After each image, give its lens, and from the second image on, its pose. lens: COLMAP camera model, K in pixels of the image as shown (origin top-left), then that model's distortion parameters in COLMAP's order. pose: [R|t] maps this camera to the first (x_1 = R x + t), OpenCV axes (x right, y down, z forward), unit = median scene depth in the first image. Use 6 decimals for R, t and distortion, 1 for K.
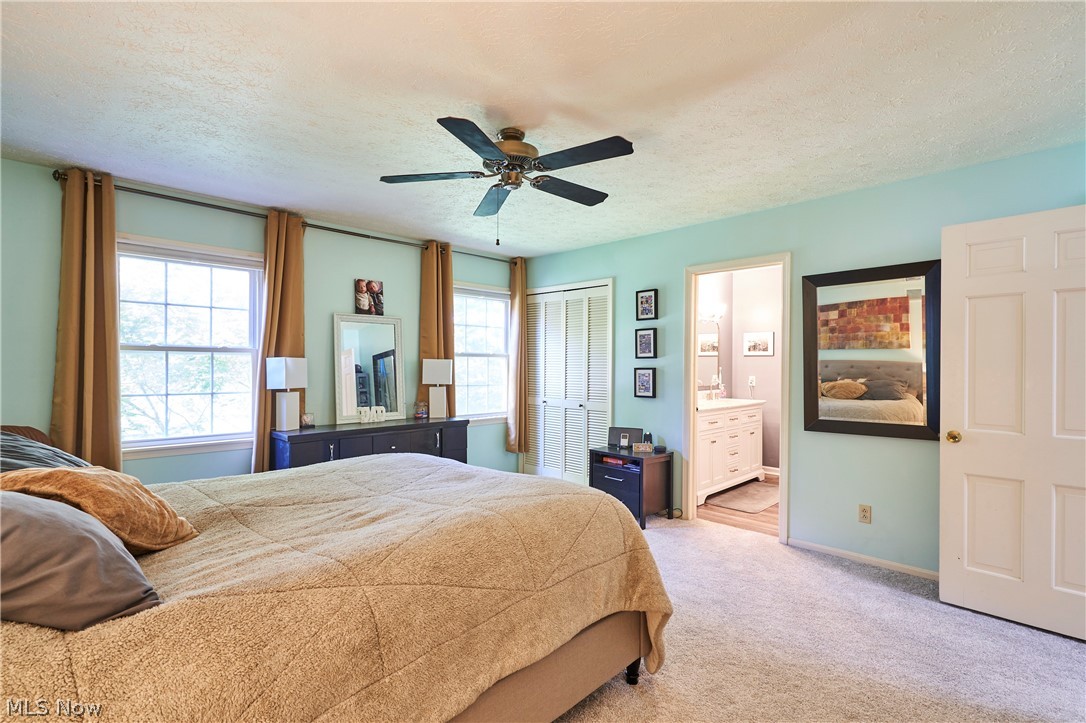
lens RADIAL K [[508.7, 0, 545.1], [0, 508.7, 362.6], [0, 0, 1]] dist [0.001131, -0.000457]
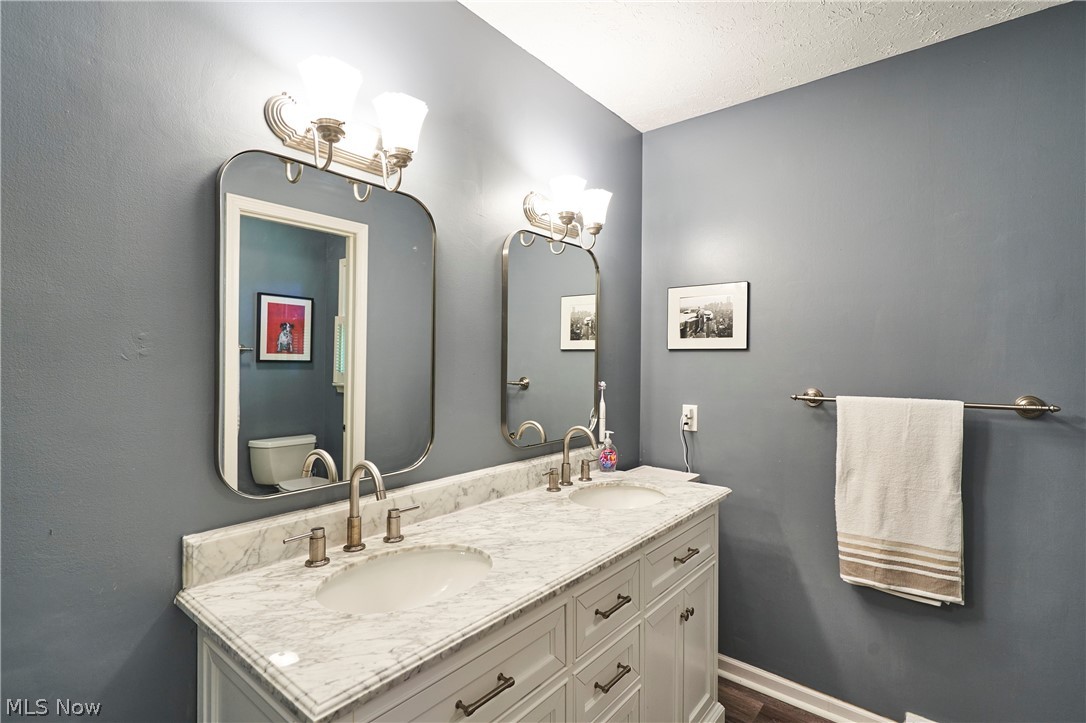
lens RADIAL K [[508.7, 0, 546.5], [0, 508.7, 359.9], [0, 0, 1]] dist [0.001131, -0.000457]
pose [[0.996330, 0.002731, 0.085548, 0.274450], [-0.002954, 0.999993, 0.002476, -0.006490], [-0.085541, -0.002719, 0.996331, 0.647645]]
